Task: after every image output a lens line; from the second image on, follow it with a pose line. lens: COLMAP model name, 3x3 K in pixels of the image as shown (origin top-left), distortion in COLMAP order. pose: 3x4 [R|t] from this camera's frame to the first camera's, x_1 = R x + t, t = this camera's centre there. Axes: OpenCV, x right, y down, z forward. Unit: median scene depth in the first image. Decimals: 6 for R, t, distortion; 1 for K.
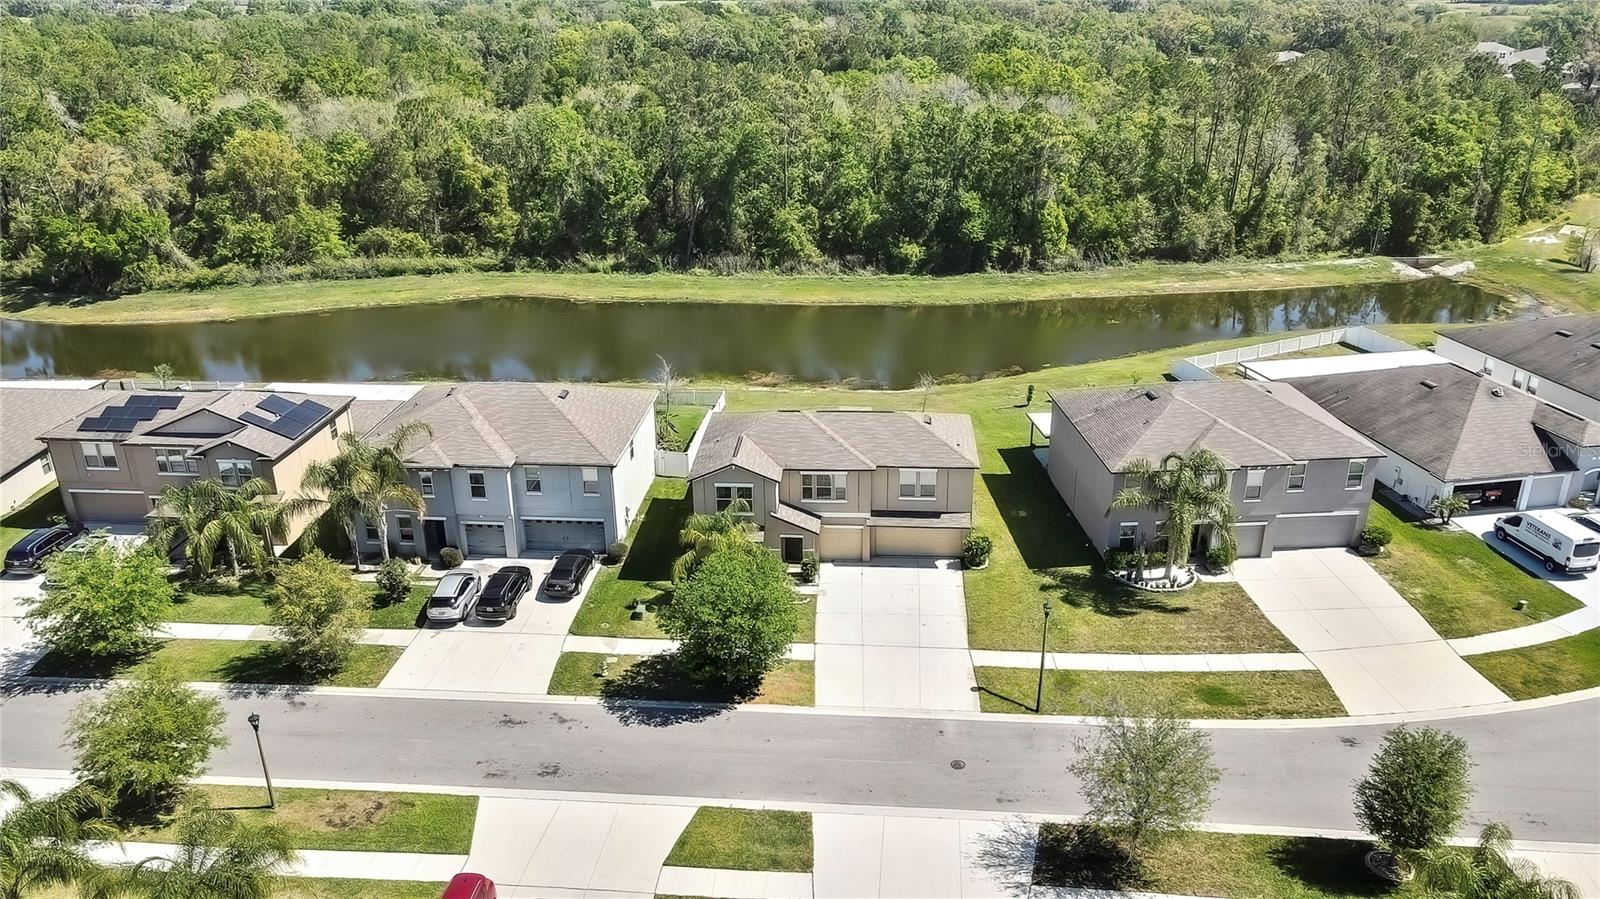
lens RADIAL K [[1183.2, 0, 796.5], [0, 1183.2, 449.7], [0, 0, 1]] dist [-0.008841, 0.057285]
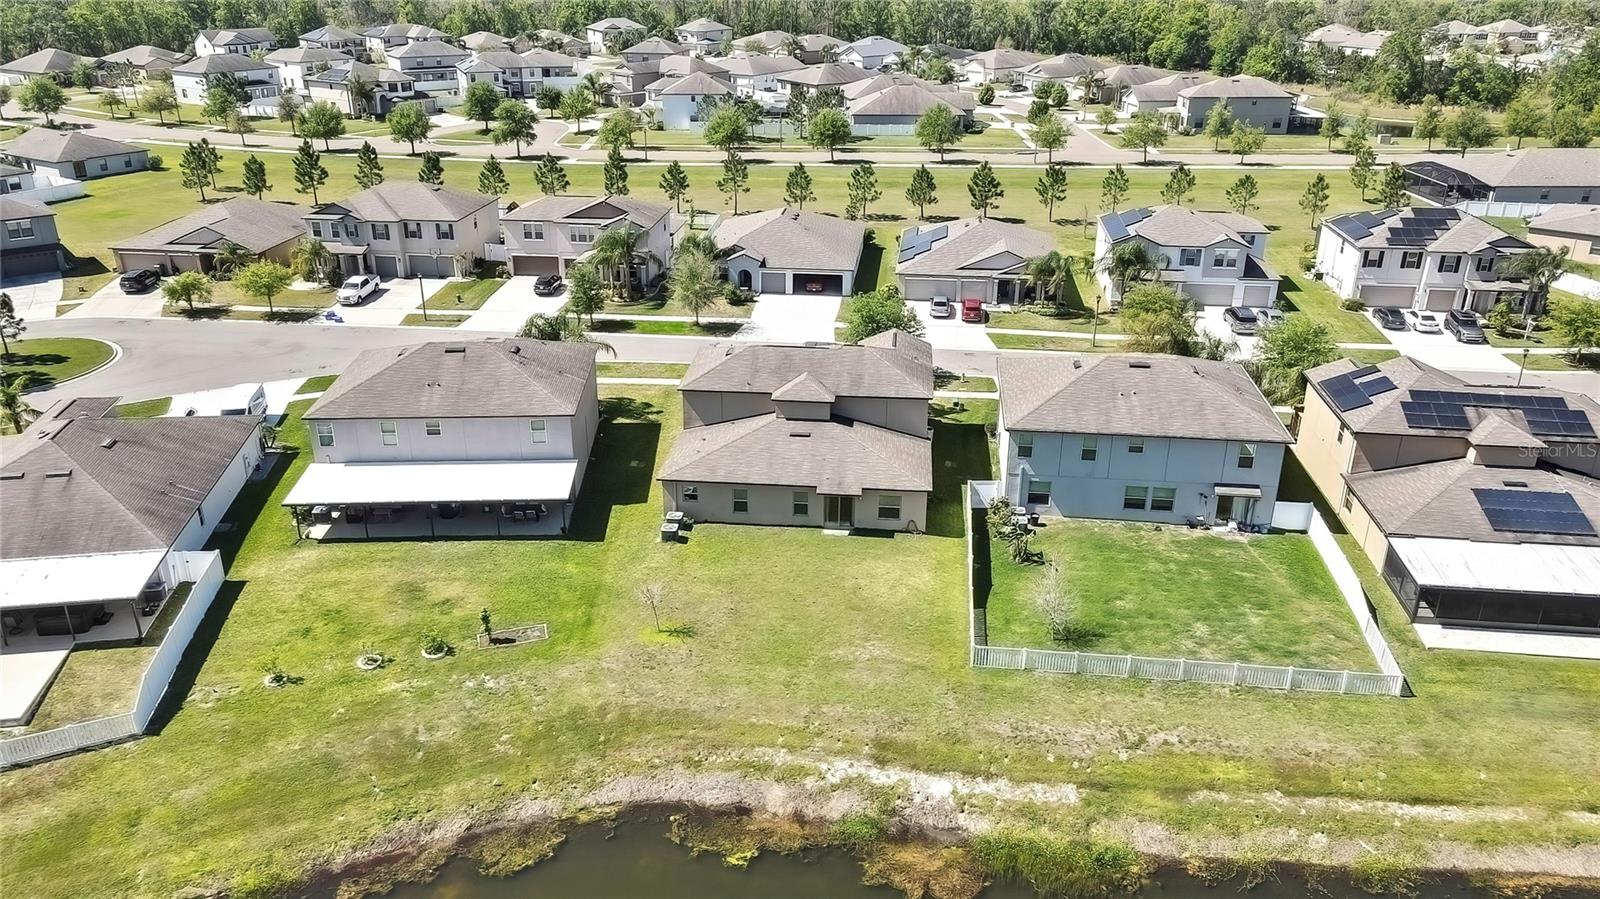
lens RADIAL K [[1183.2, 0, 796.5], [0, 1183.2, 449.7], [0, 0, 1]] dist [-0.008841, 0.057285]
pose [[-0.999667, 0.001265, 0.025791, 0.019035], [0.019345, 0.698260, 0.715583, -0.776259], [-0.017104, 0.715843, -0.698052, 1.884165]]
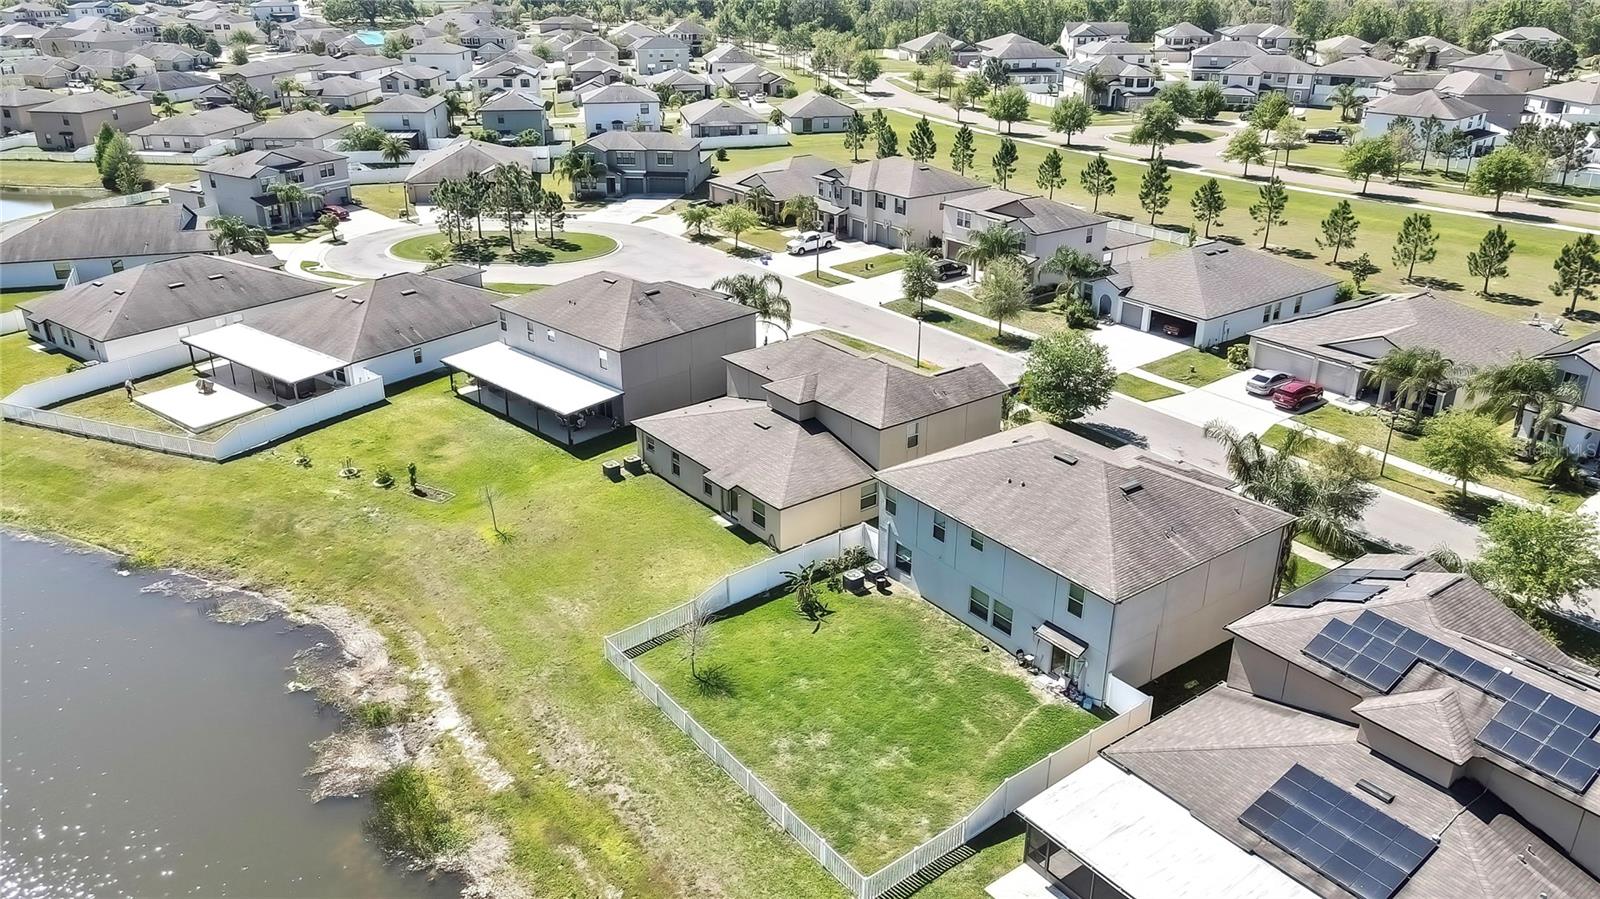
lens RADIAL K [[1183.2, 0, 796.5], [0, 1183.2, 449.7], [0, 0, 1]] dist [-0.008841, 0.057285]
pose [[-0.664844, -0.285151, 0.690414, -0.723608], [0.291739, 0.751742, 0.591415, -0.631420], [-0.687656, 0.594620, -0.416602, 1.569471]]
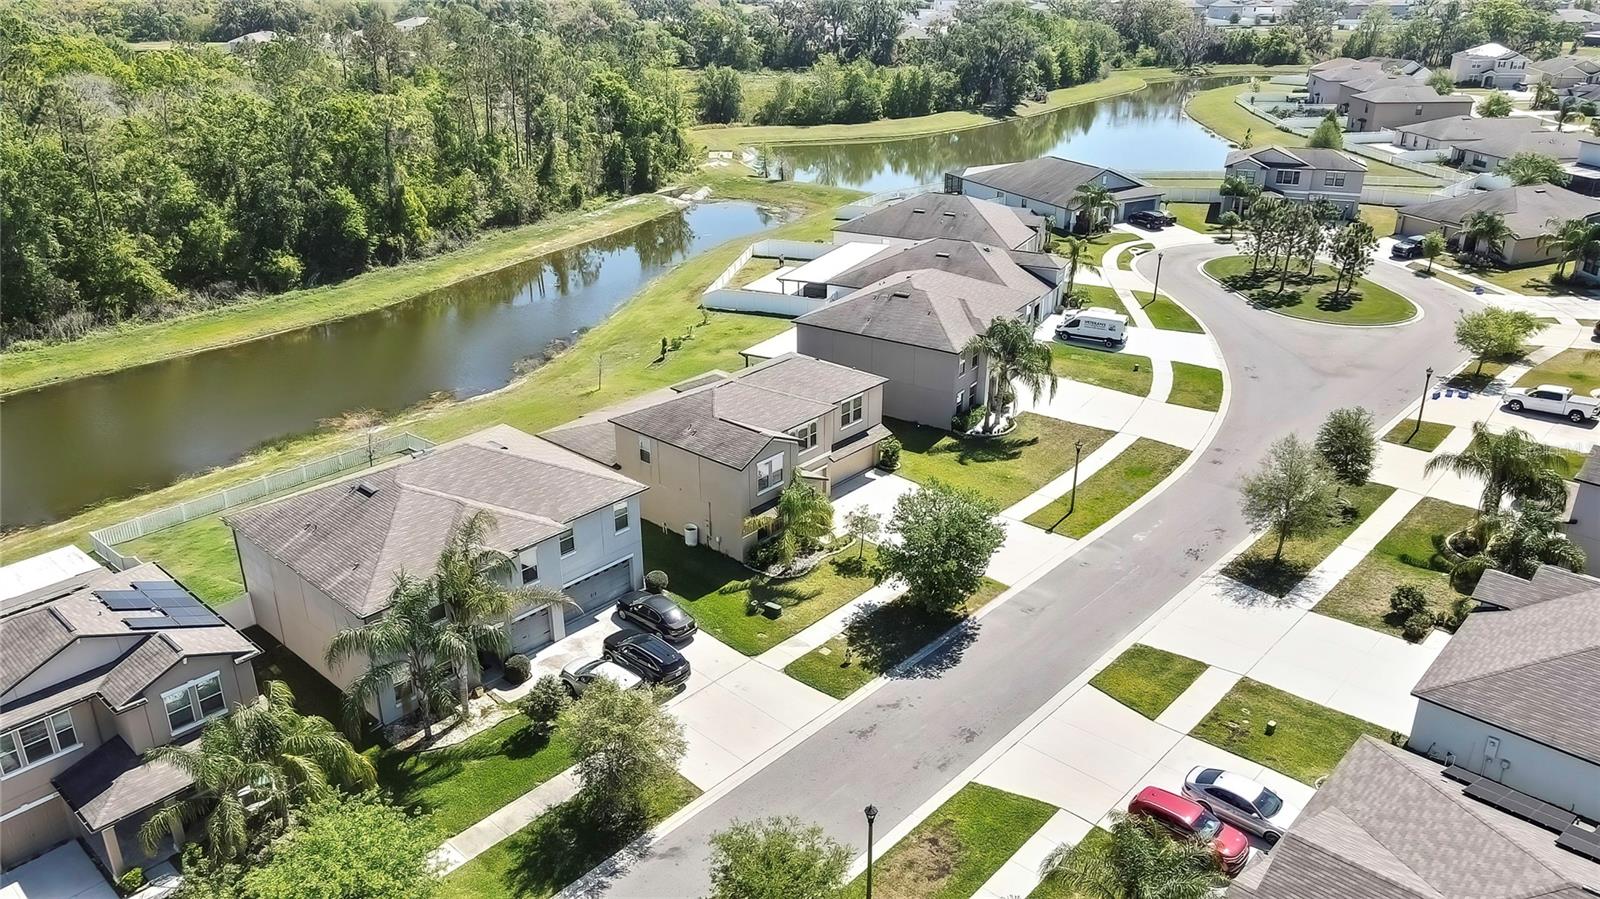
lens RADIAL K [[1183.2, 0, 796.5], [0, 1183.2, 449.7], [0, 0, 1]] dist [-0.008841, 0.057285]
pose [[0.606590, -0.305357, 0.734034, -0.726865], [0.296404, 0.943590, 0.147591, -0.111224], [-0.737695, 0.128043, 0.662881, 0.312986]]
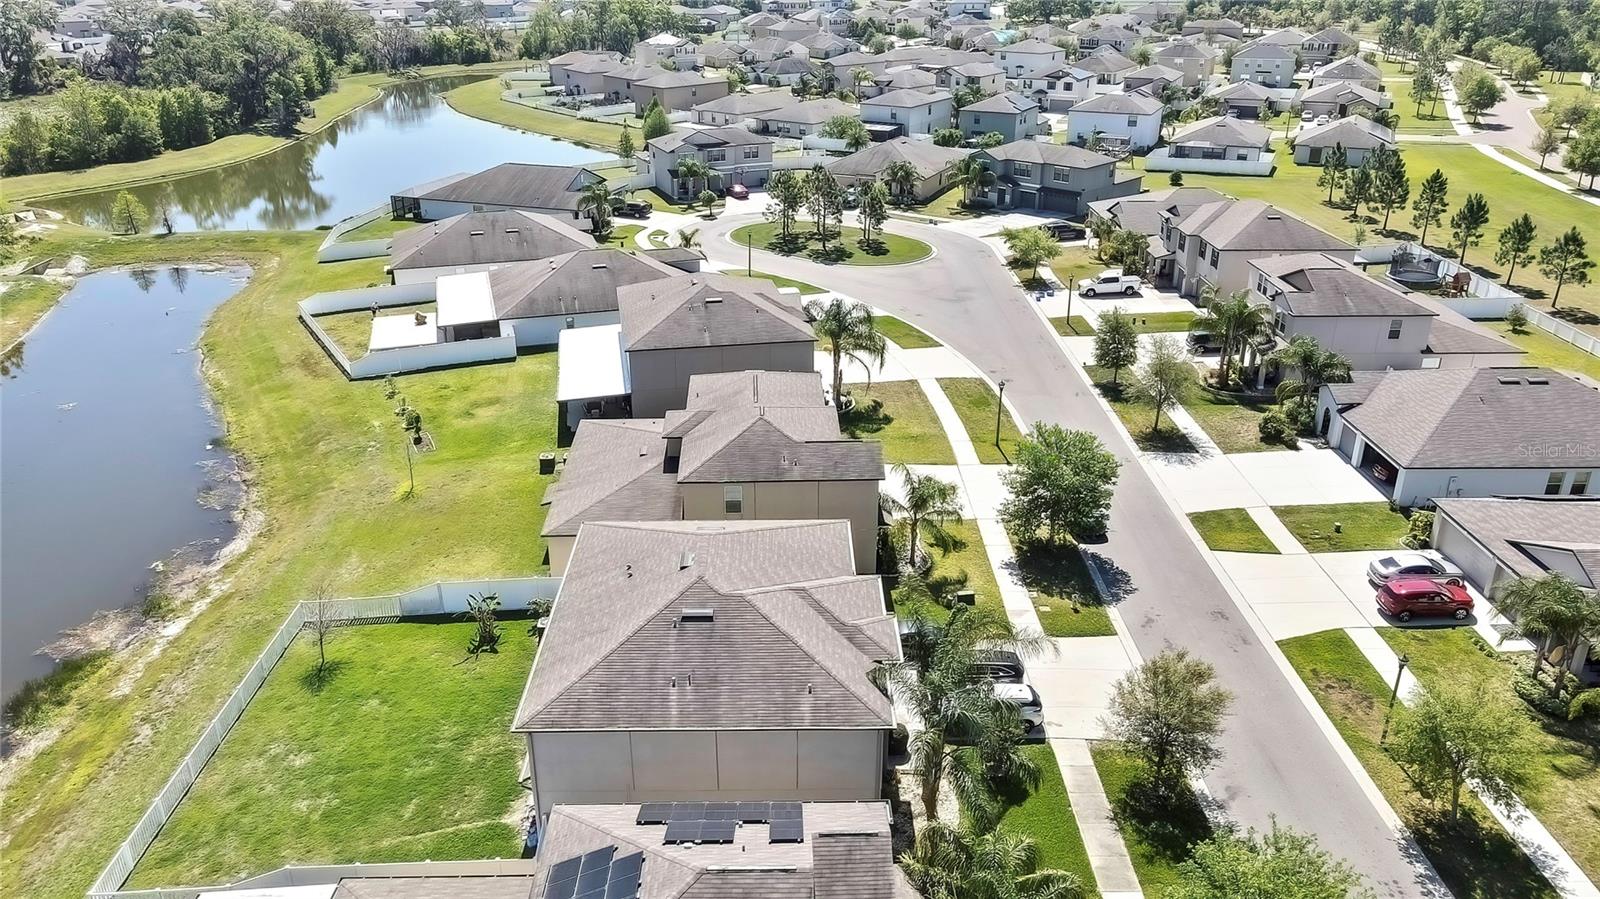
lens RADIAL K [[1183.2, 0, 796.5], [0, 1183.2, 449.7], [0, 0, 1]] dist [-0.008841, 0.057285]
pose [[-0.104613, -0.382556, 0.917991, -0.897565], [0.381694, 0.836920, 0.392269, -0.370960], [-0.918349, 0.391428, 0.058467, 0.951172]]
